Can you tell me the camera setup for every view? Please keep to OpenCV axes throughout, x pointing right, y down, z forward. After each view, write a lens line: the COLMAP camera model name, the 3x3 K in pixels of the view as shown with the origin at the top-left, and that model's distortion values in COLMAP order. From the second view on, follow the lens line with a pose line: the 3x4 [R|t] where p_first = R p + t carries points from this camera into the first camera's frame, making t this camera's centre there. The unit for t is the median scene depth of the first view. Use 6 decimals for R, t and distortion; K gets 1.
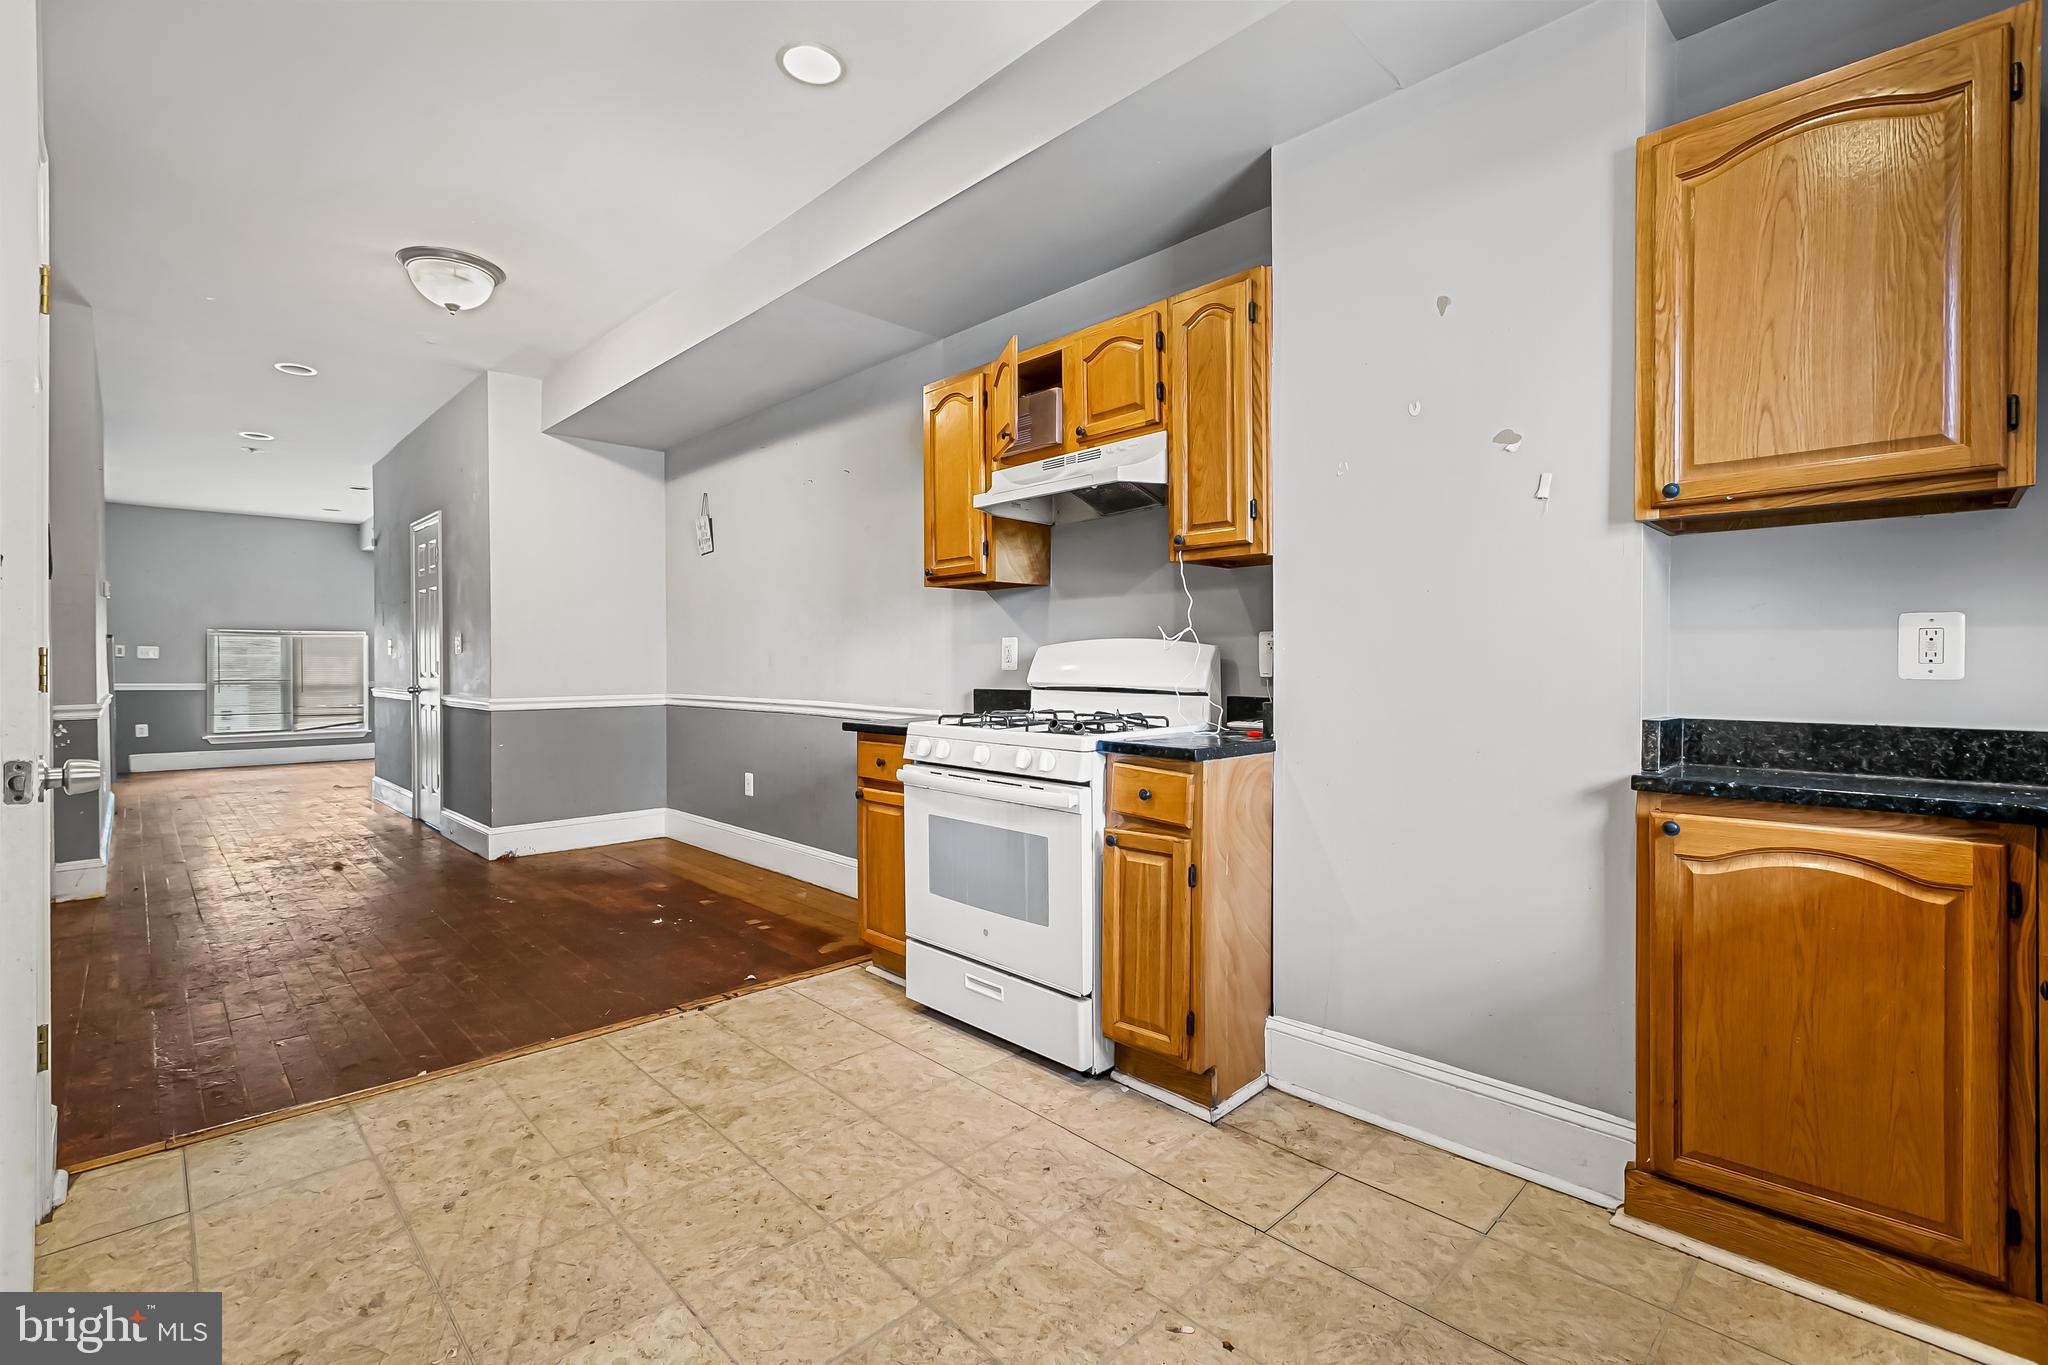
lens RADIAL K [[913.3, 0, 1019.7], [0, 913.3, 670.5], [0, 0, 1]] dist [0.001506, 0.000107]
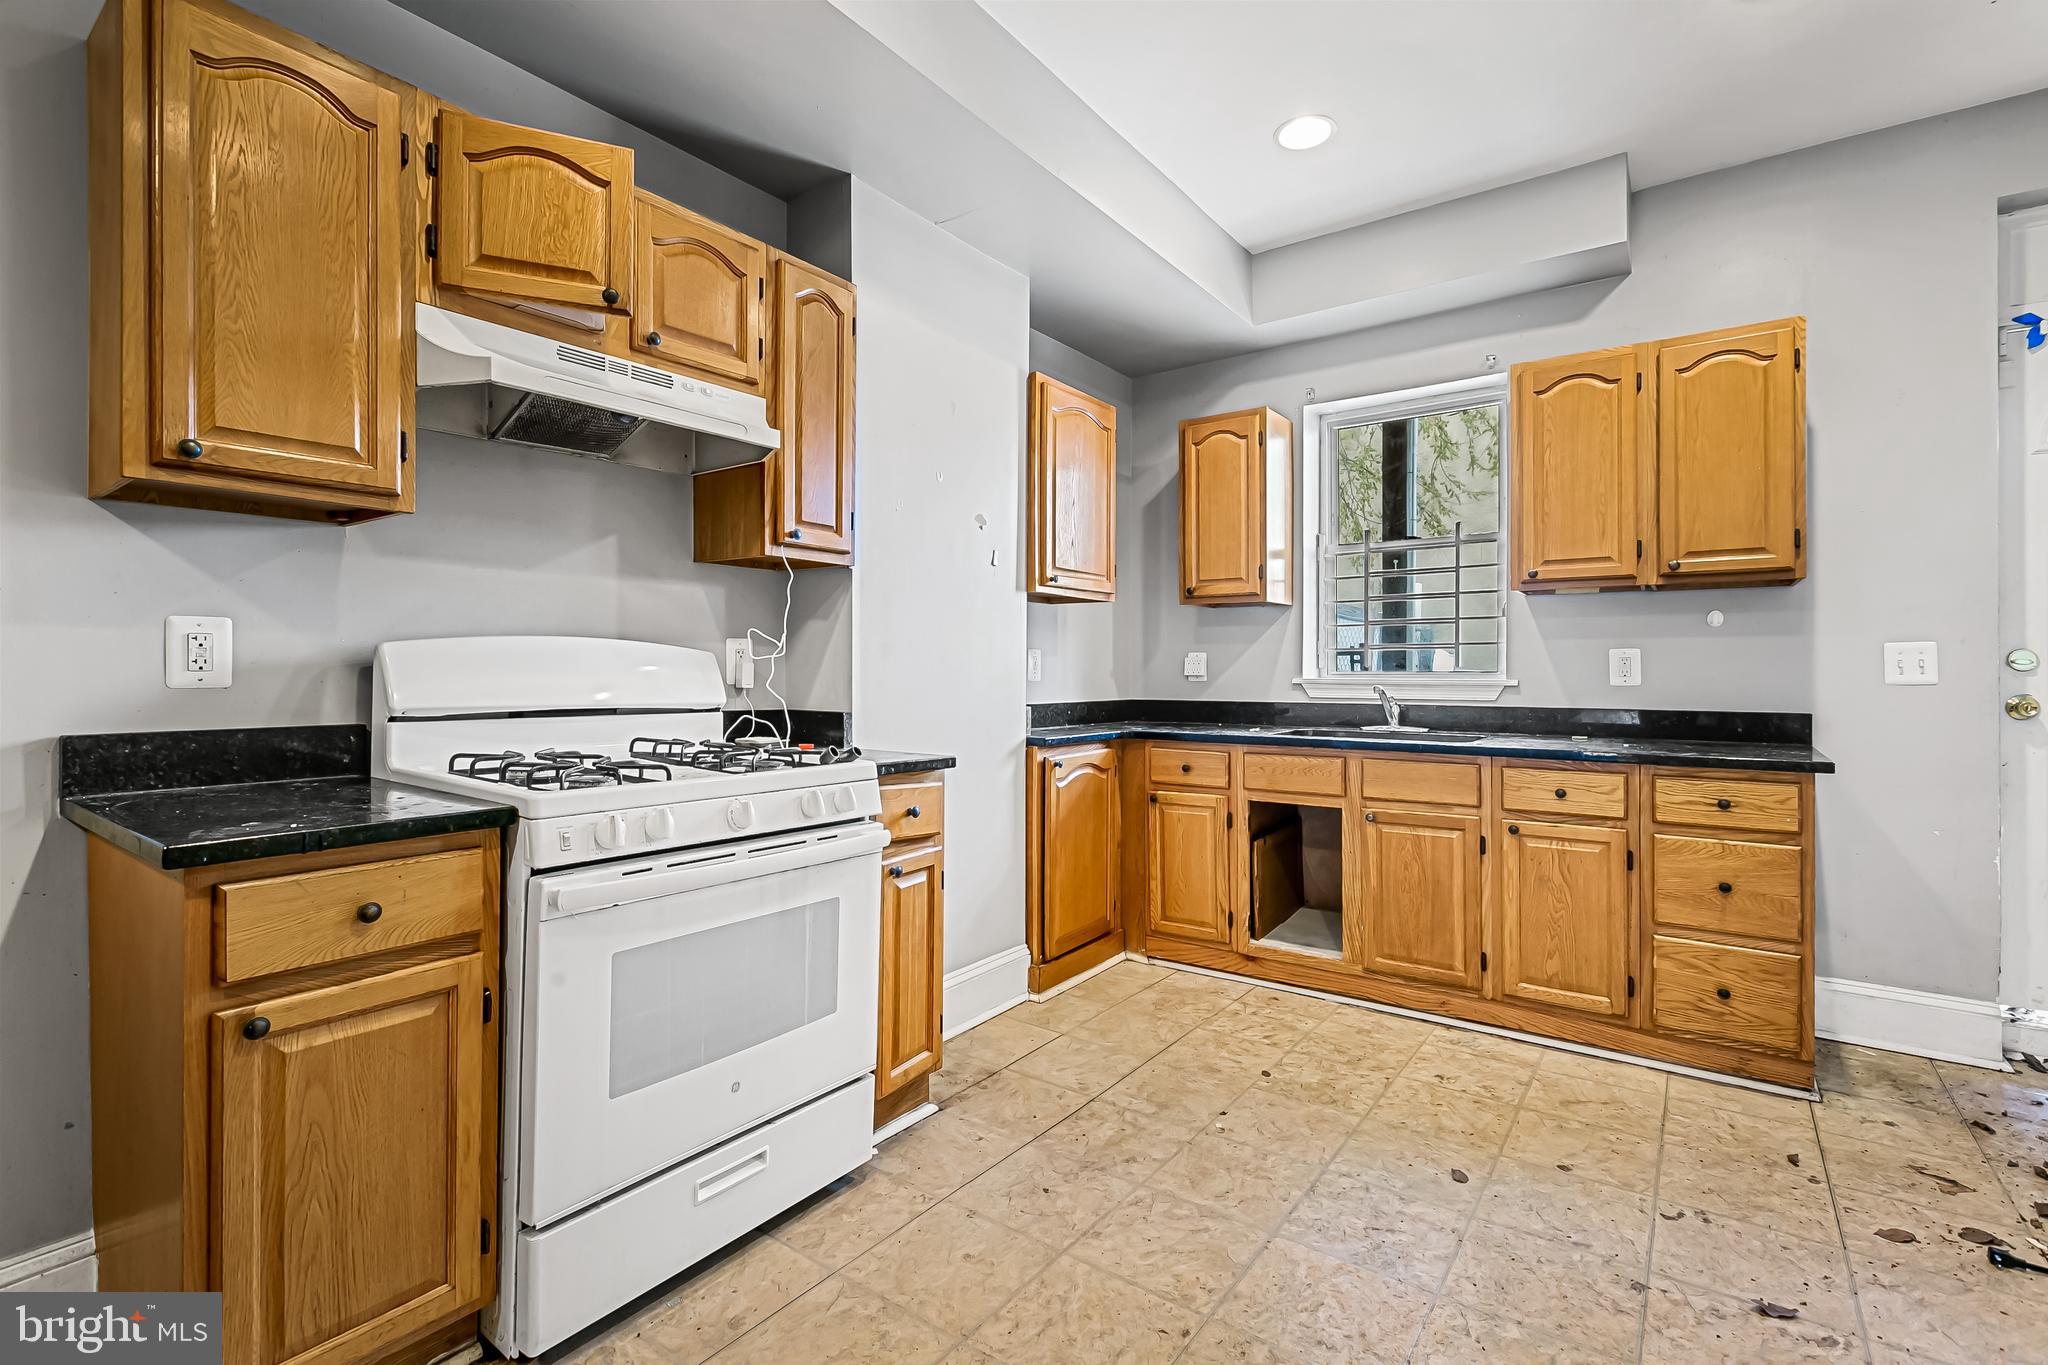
lens RADIAL K [[931.5, 0, 1013.6], [0, 931.5, 668.2], [0, 0, 1]] dist [-0.000338, -0.000706]
pose [[-0.163471, 0.003297, 0.986543, -0.805886], [0.004750, 0.999985, -0.002555, -0.010855], [-0.986537, 0.004268, -0.163484, 1.011343]]
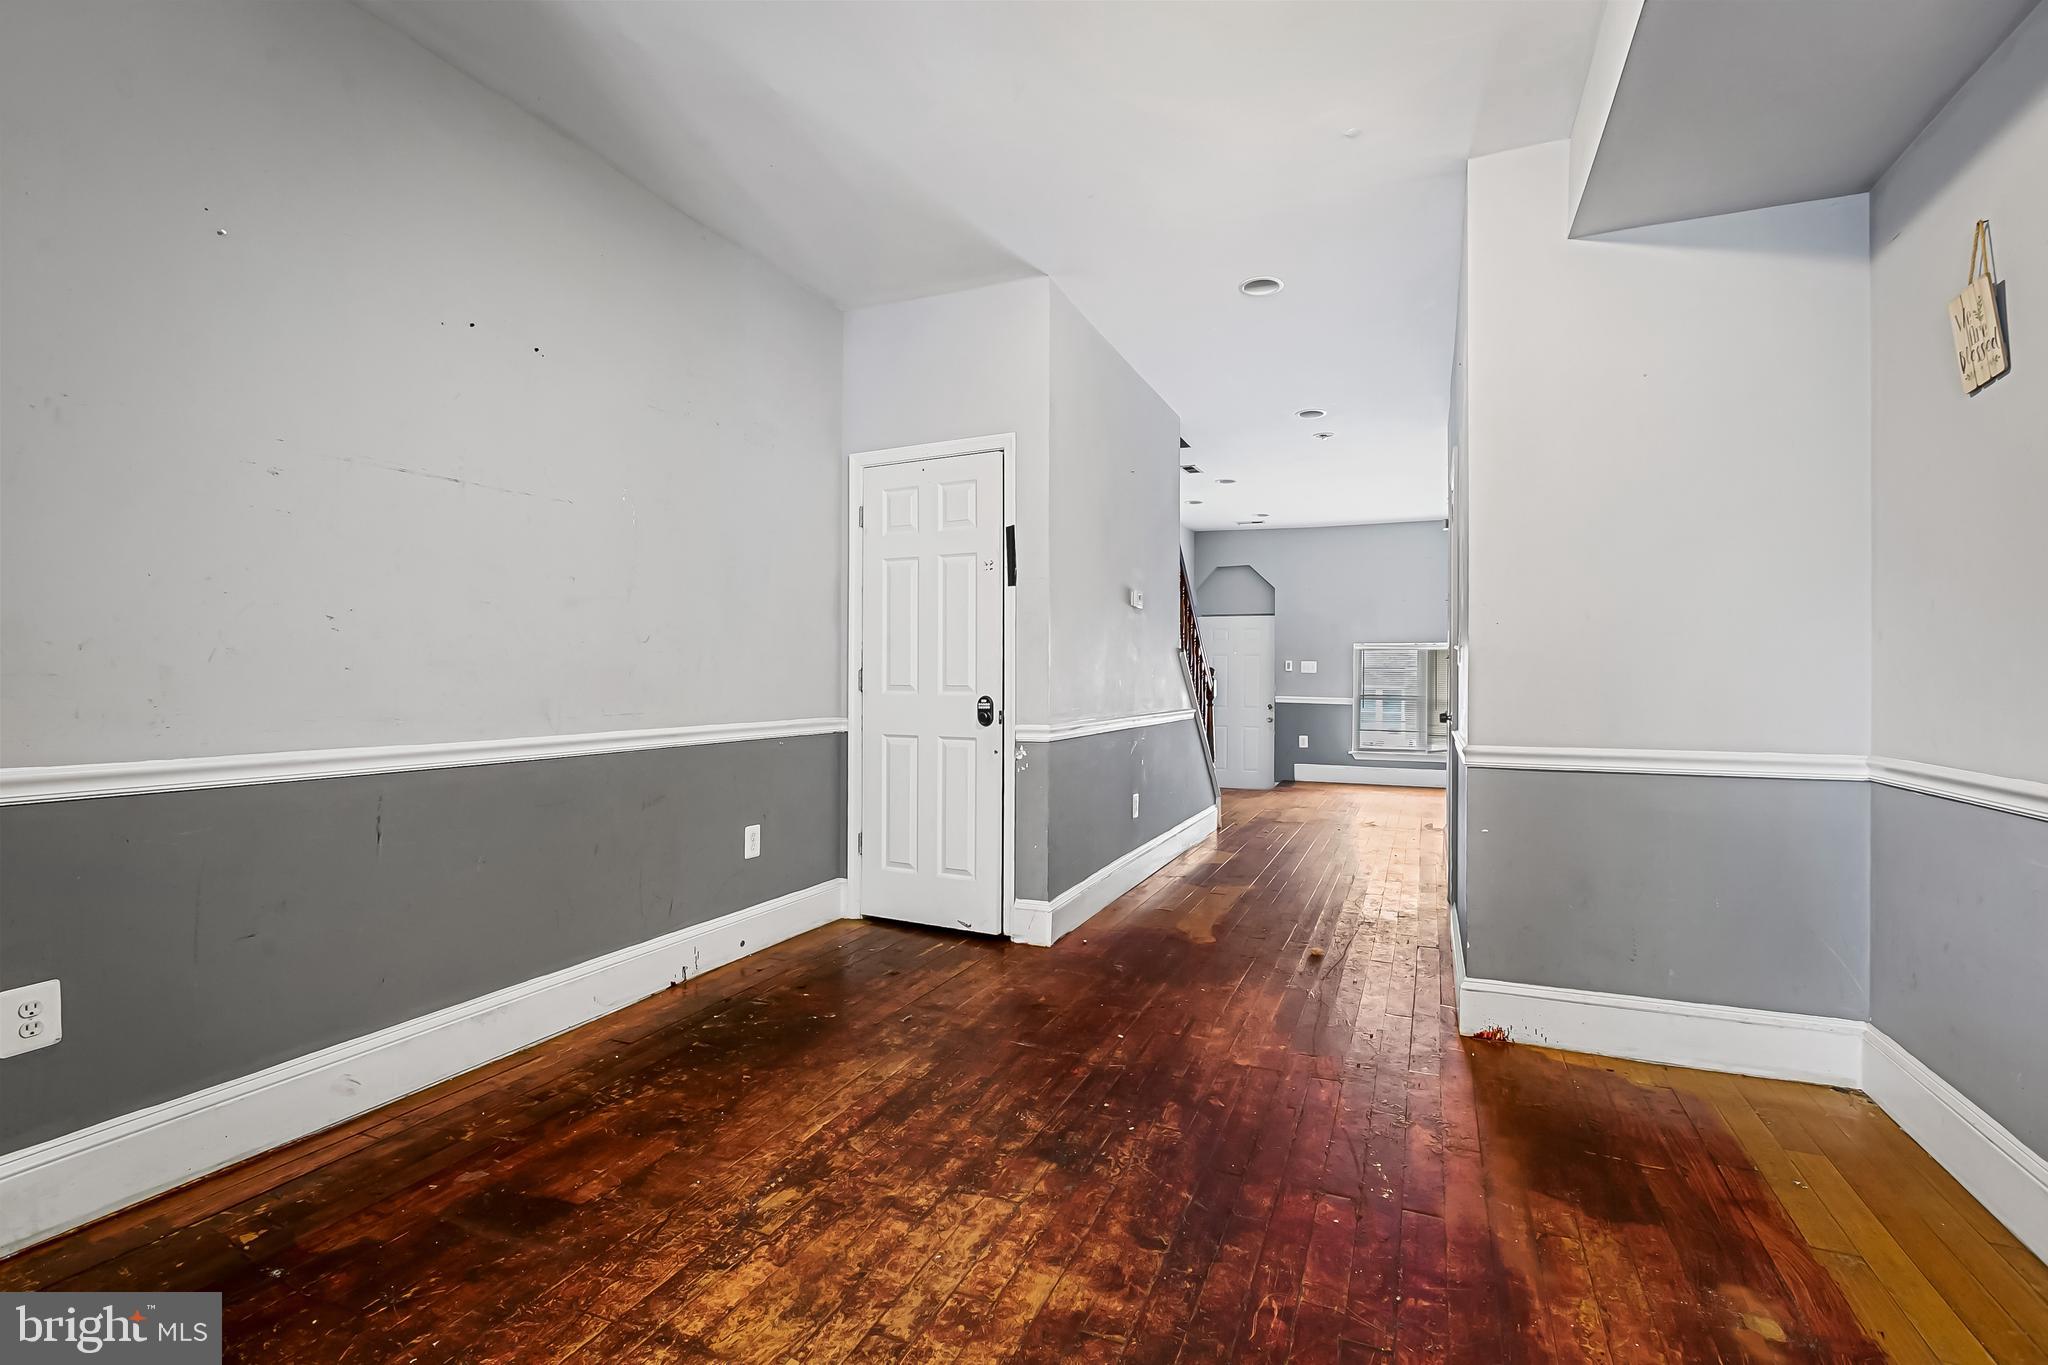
lens RADIAL K [[953.9, 0, 1031.8], [0, 953.9, 677.4], [0, 0, 1]] dist [-0.000732, -0.000384]
pose [[0.397039, 0.004541, -0.917791, -0.332443], [-0.012740, 0.999919, -0.000564, -0.014422], [0.917714, 0.011917, 0.397064, 1.152899]]
